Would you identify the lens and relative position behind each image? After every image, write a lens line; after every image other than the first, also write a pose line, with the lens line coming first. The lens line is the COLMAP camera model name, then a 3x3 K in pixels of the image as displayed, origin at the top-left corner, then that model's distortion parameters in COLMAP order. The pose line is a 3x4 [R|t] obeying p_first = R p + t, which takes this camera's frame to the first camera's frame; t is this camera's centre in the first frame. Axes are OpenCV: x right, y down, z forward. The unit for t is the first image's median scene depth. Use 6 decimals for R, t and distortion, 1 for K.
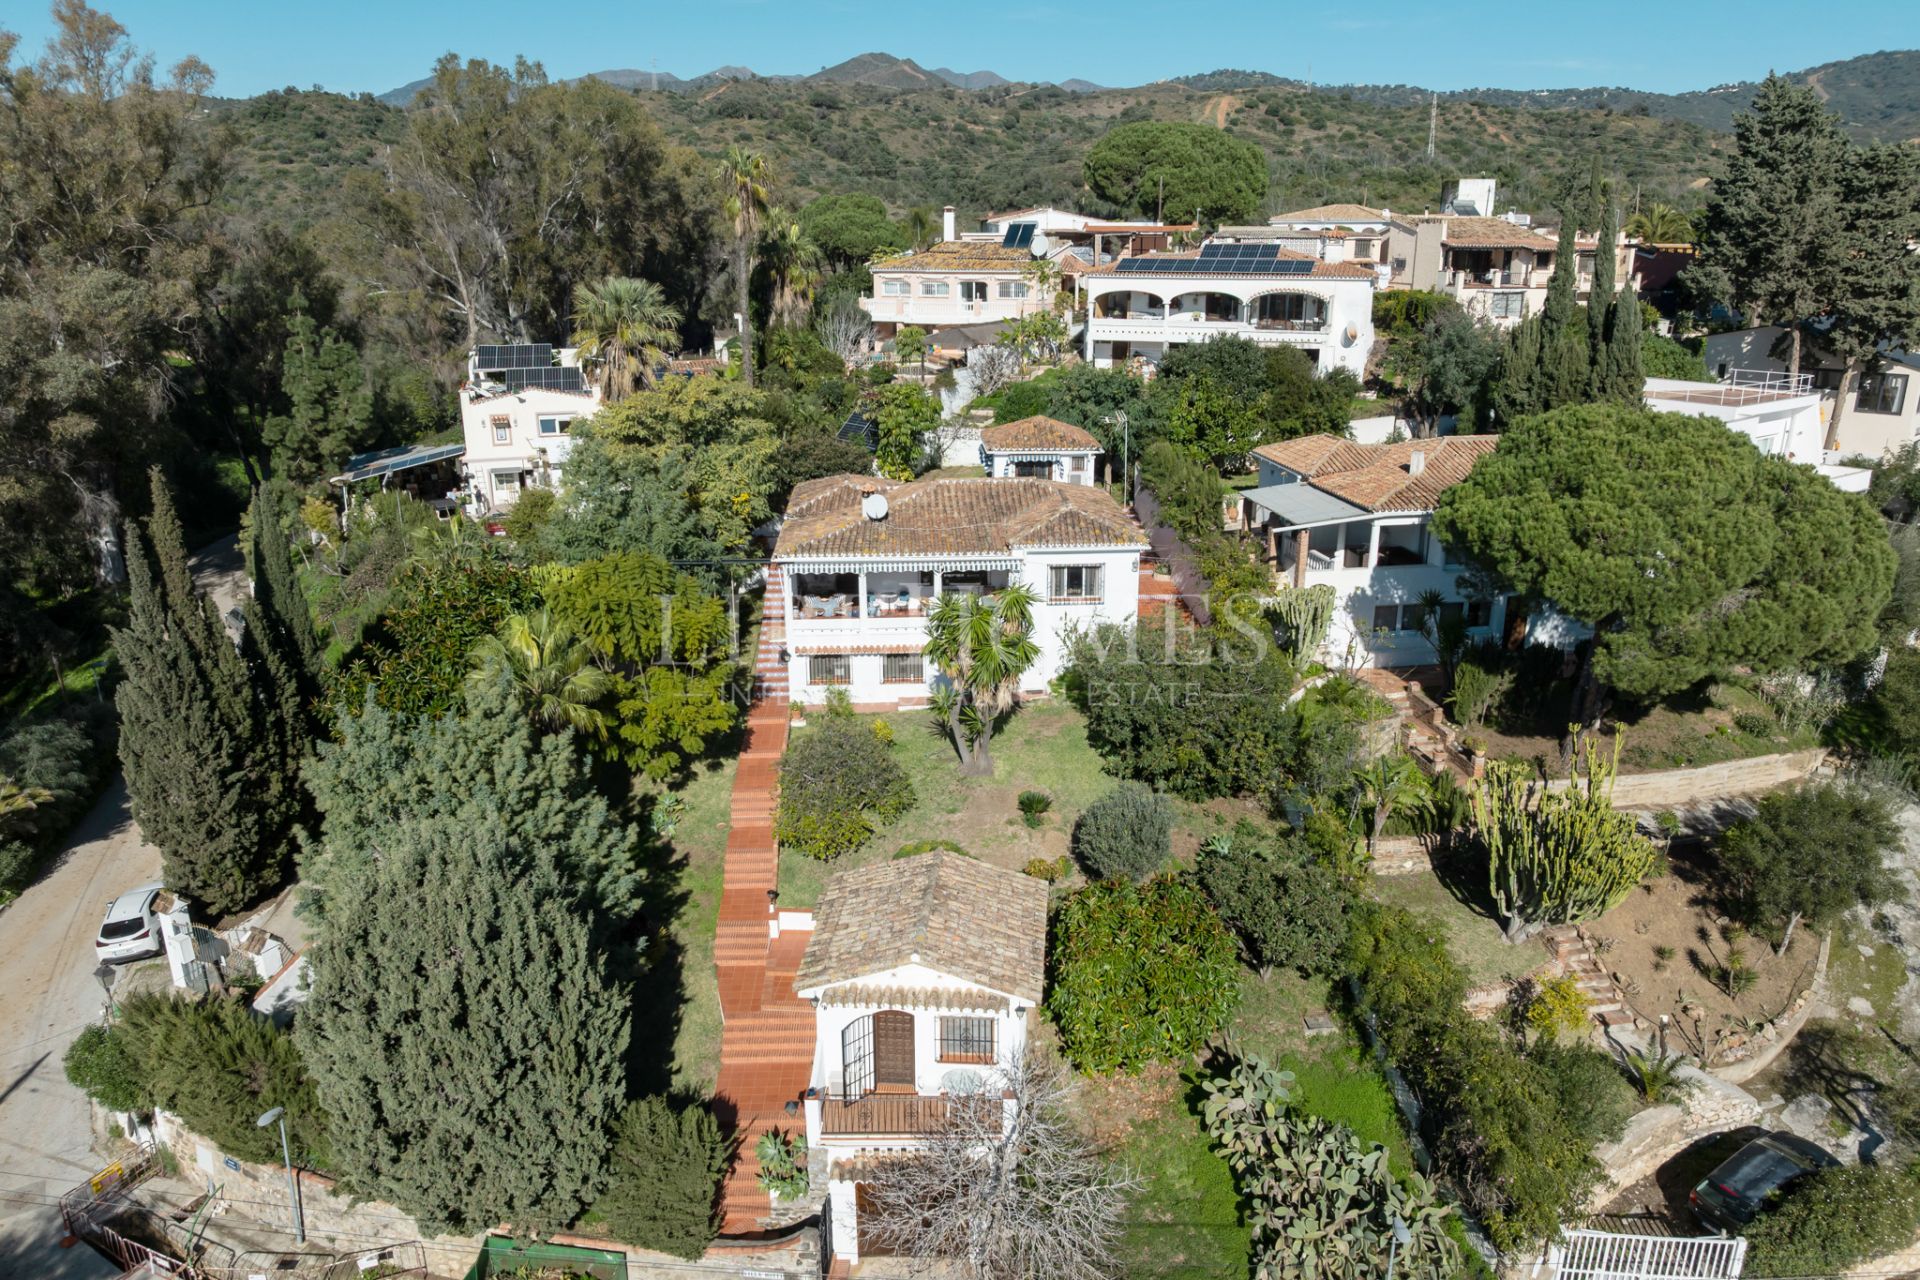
lens RADIAL K [[1357.1, 0, 960.7], [0, 1357.1, 665.4], [0, 0, 1]] dist [-0.041956, 0.008310]
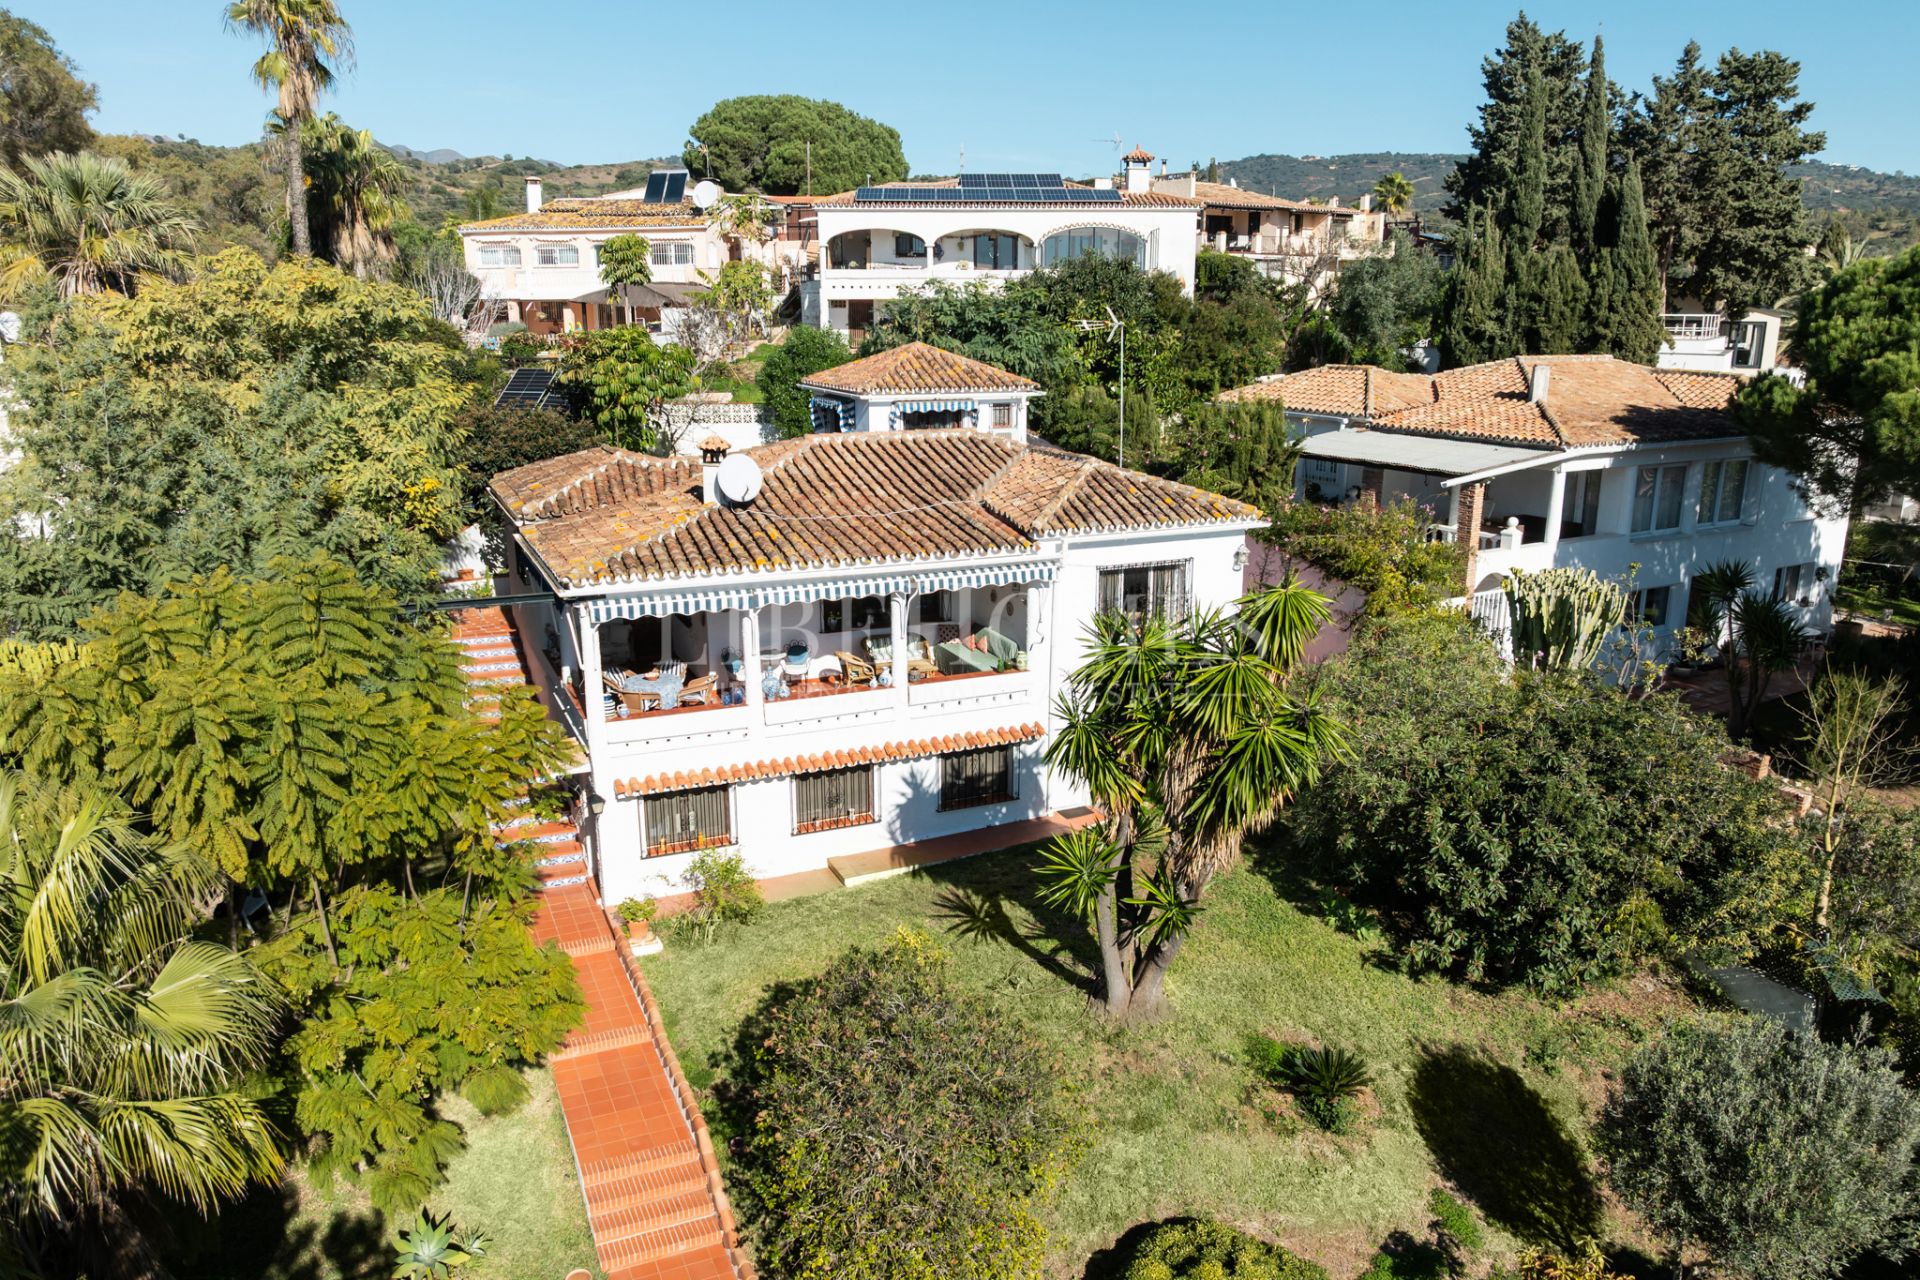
lens RADIAL K [[1357.1, 0, 960.7], [0, 1357.1, 665.4], [0, 0, 1]] dist [-0.041956, 0.008310]
pose [[0.934952, -0.087973, 0.343695, -0.163926], [0.106671, 0.993648, -0.035839, -0.023145], [-0.338359, 0.070170, 0.938397, 0.517802]]
